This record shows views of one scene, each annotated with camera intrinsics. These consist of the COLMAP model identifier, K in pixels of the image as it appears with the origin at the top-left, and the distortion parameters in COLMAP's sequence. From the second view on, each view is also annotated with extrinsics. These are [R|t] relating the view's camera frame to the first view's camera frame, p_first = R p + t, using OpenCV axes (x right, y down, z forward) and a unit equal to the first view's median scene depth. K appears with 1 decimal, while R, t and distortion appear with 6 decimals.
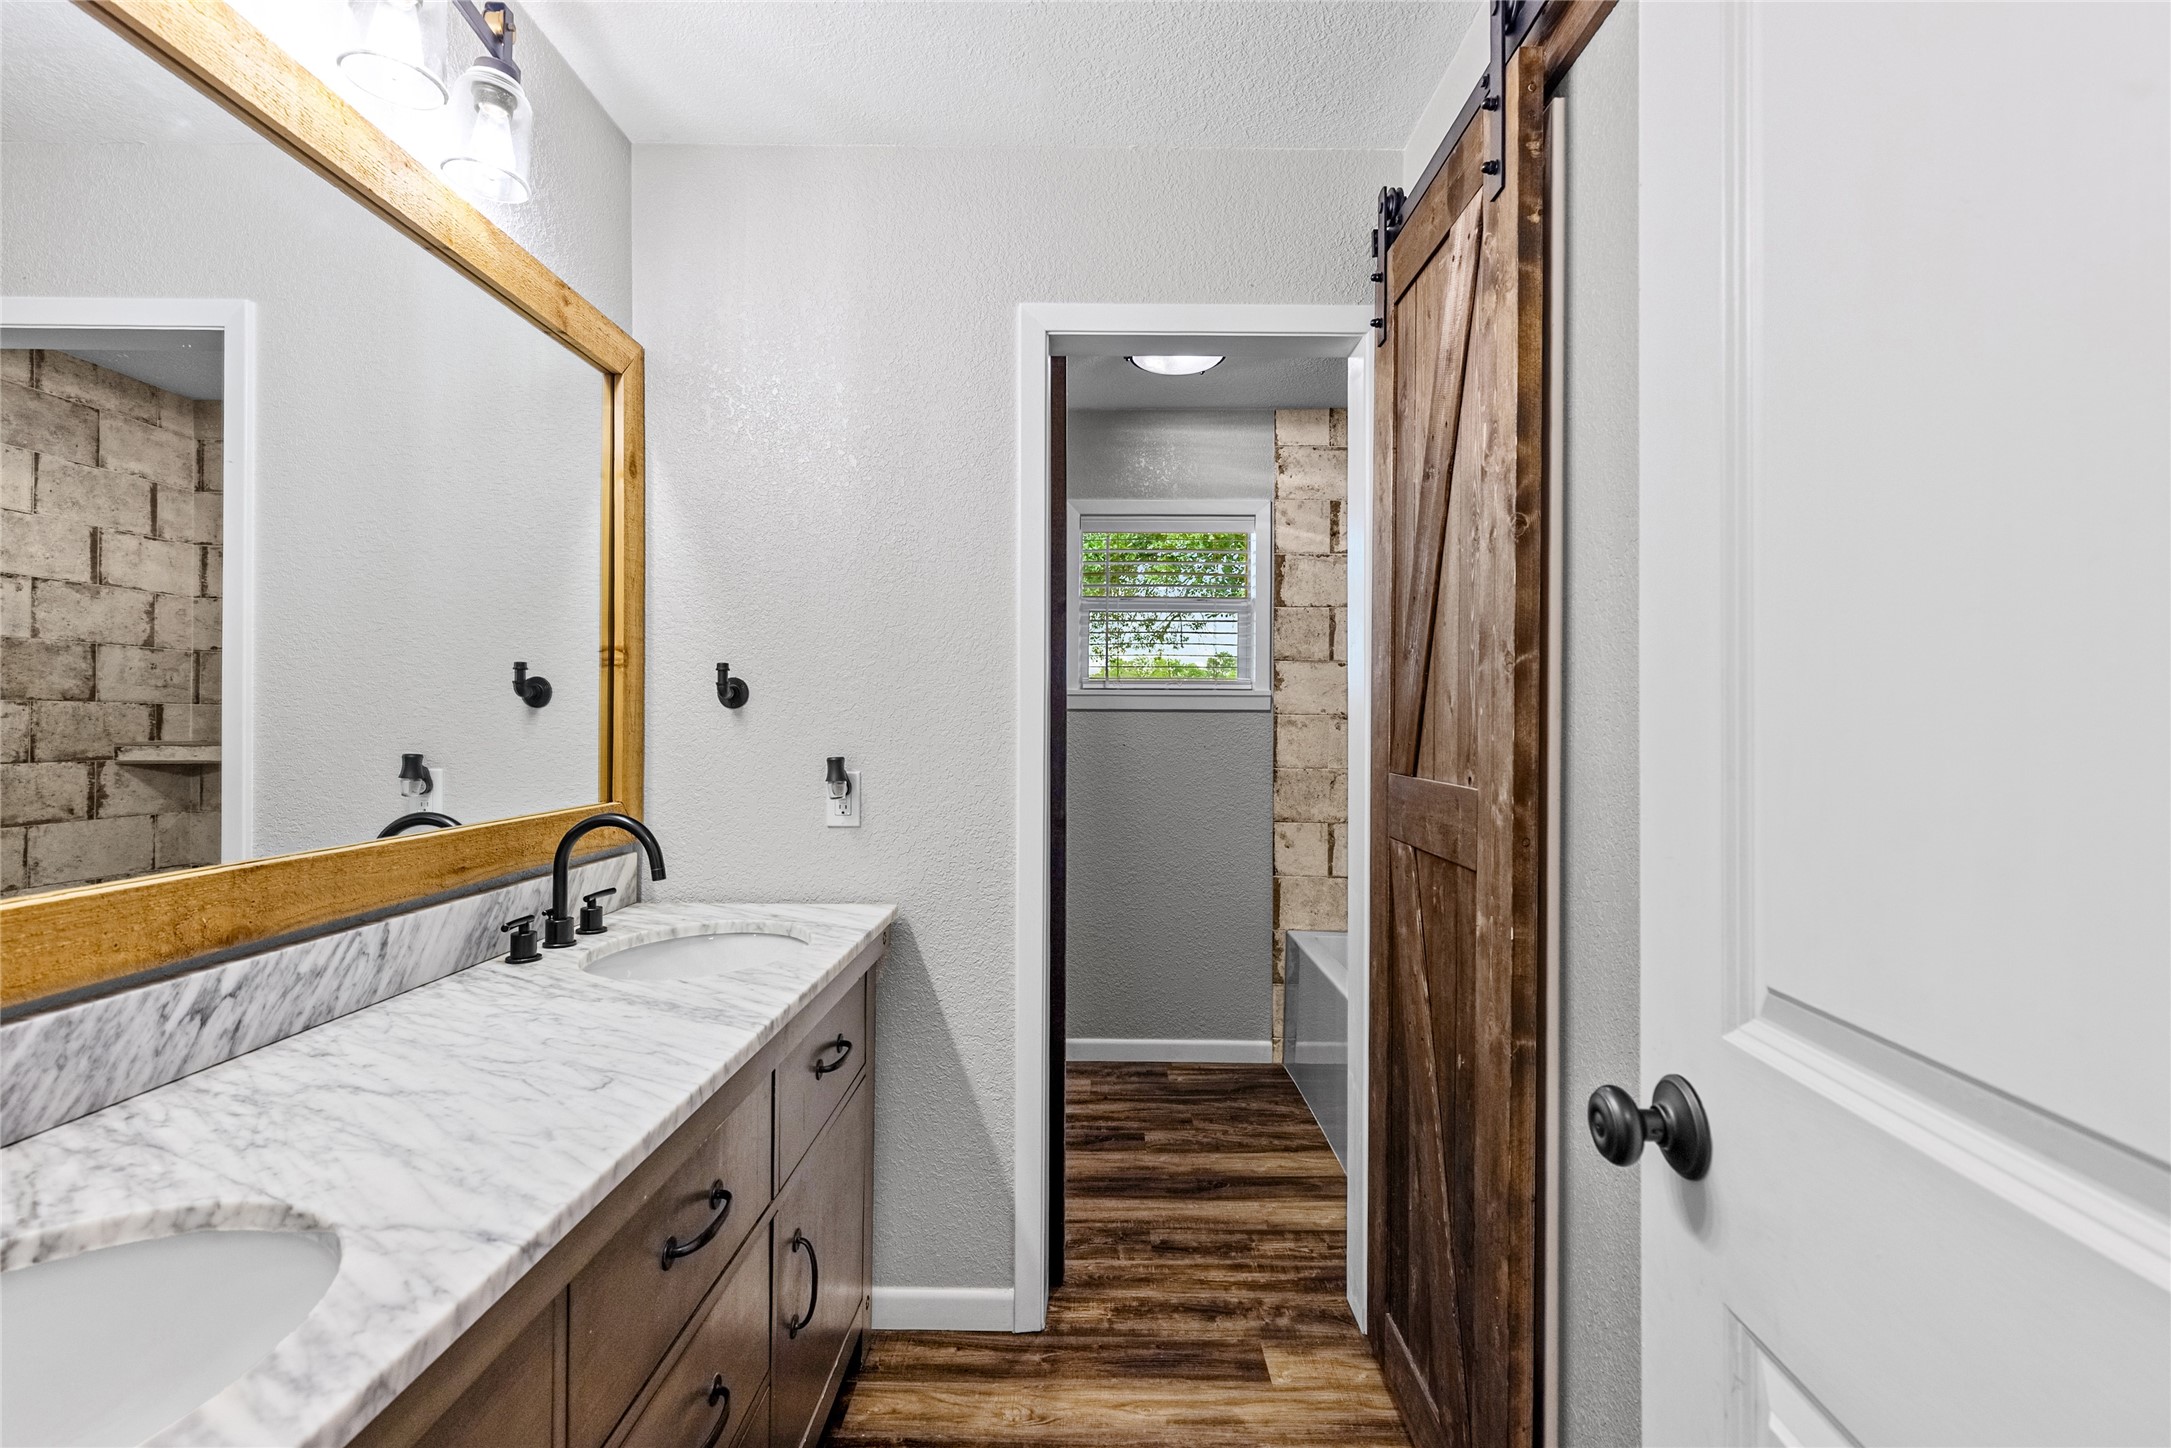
lens RADIAL K [[993.2, 0, 1088.1], [0, 993.2, 718.9], [0, 0, 1]] dist [0.003214, -0.000741]
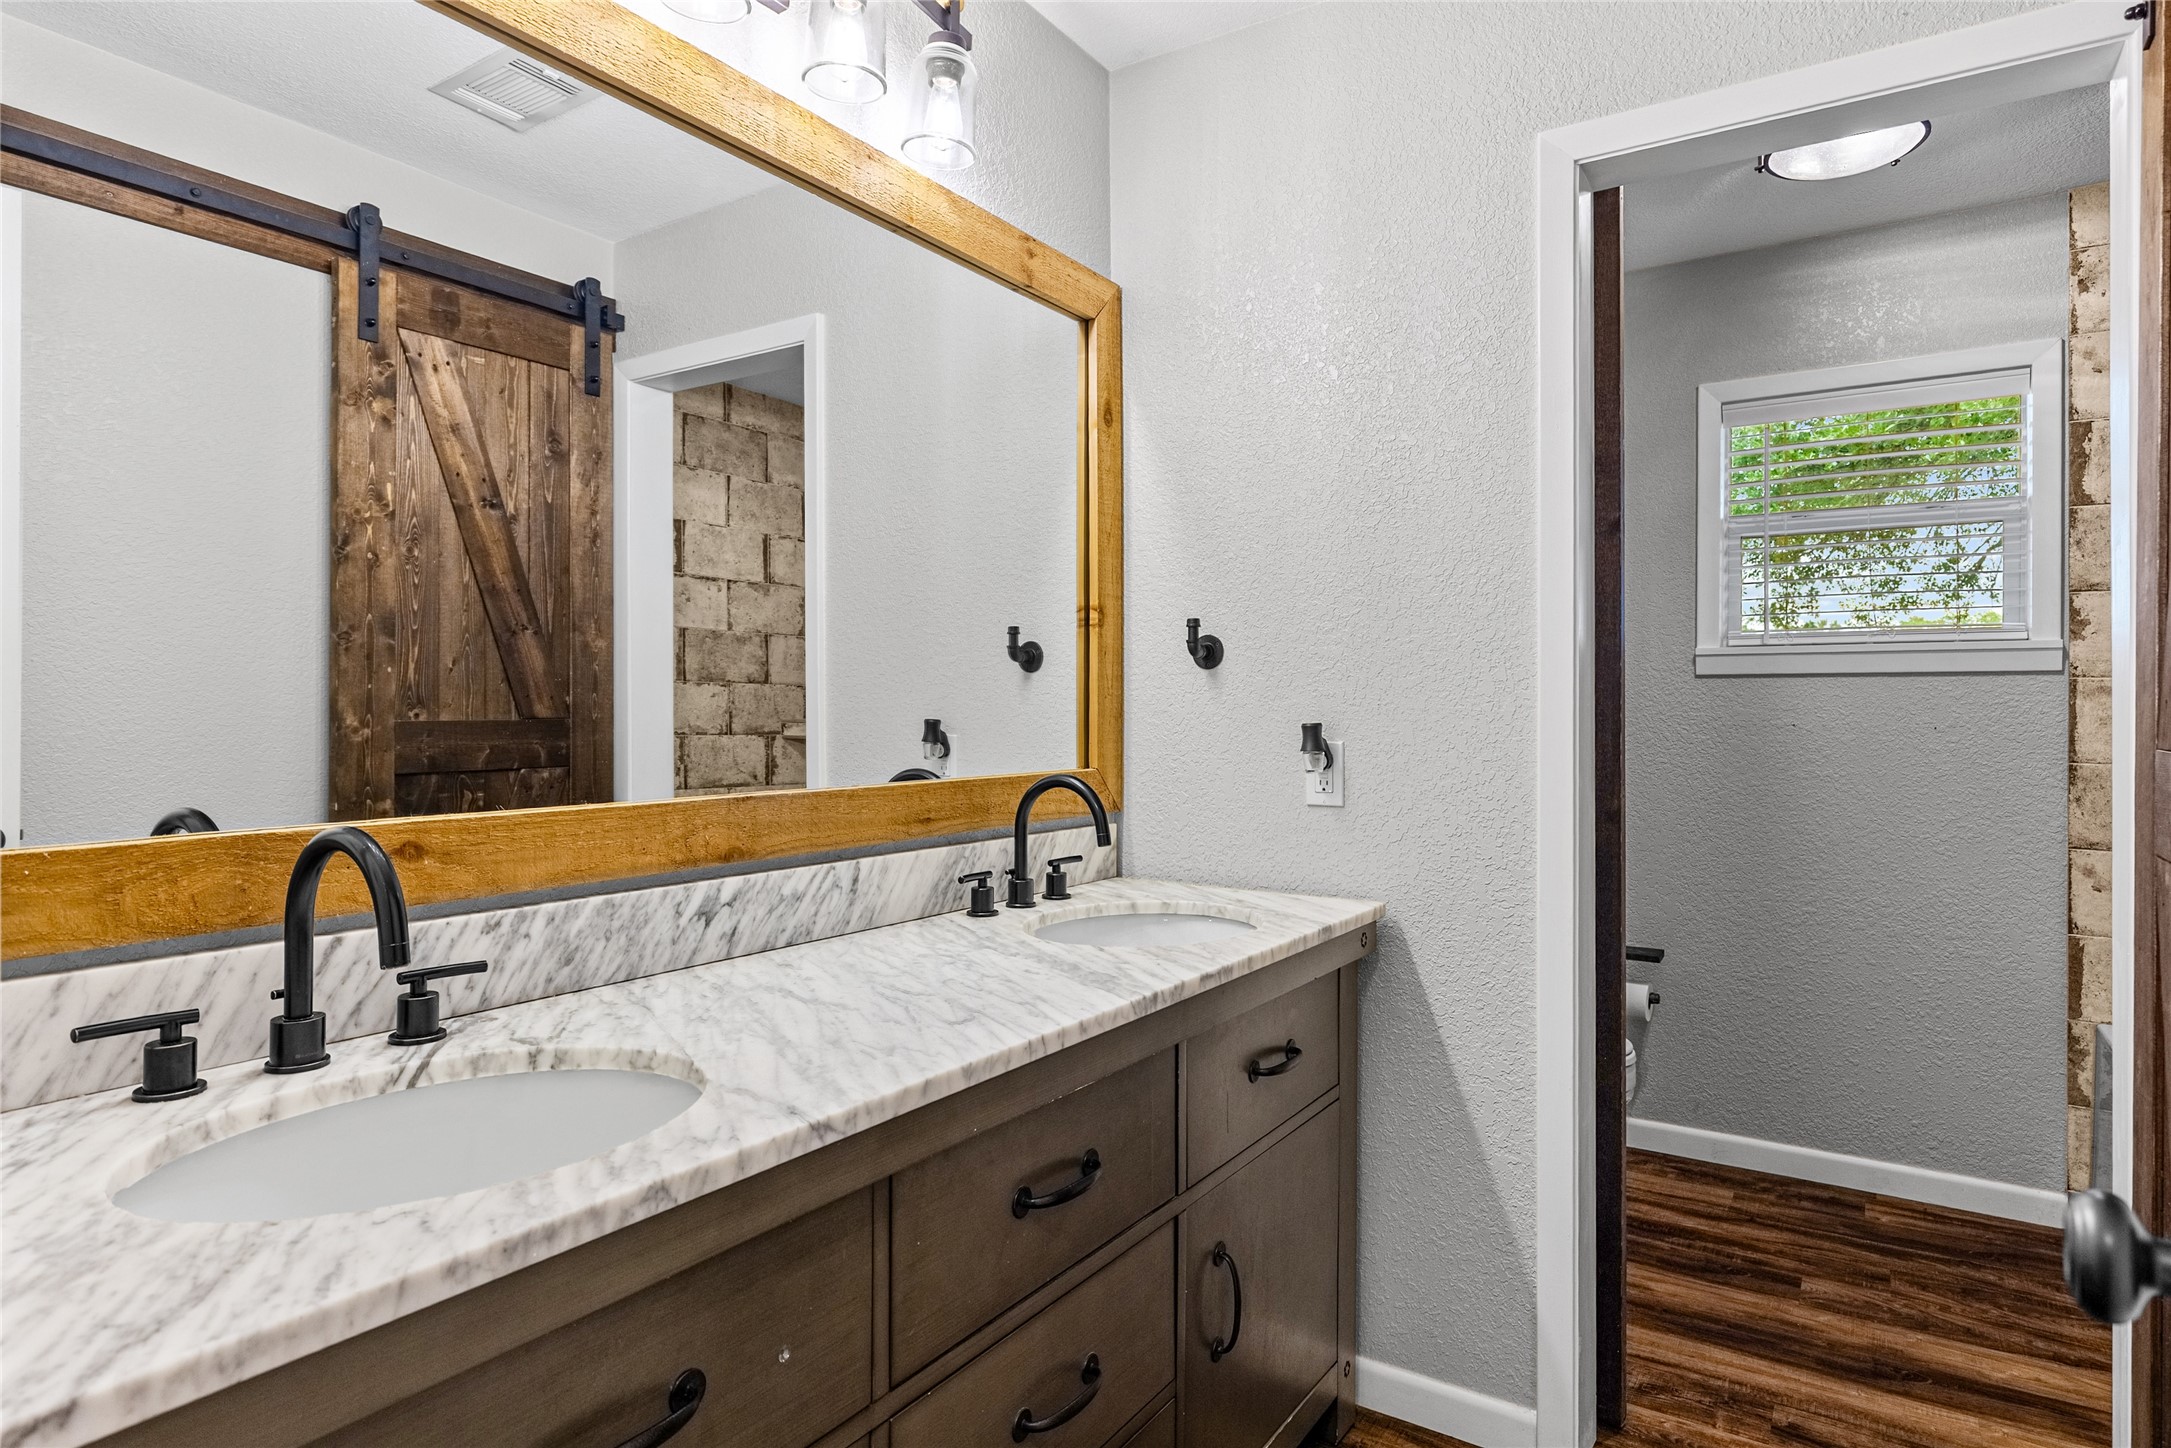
lens RADIAL K [[1218.1, 0, 1085.5], [0, 1218.1, 724.0], [0, 0, 1]] dist [-0.001074, -0.000334]
pose [[0.833820, 0.002443, -0.552031, 0.163976], [0.002031, 0.999970, 0.007494, 0.031512], [0.552033, -0.007370, 0.833790, 0.020335]]
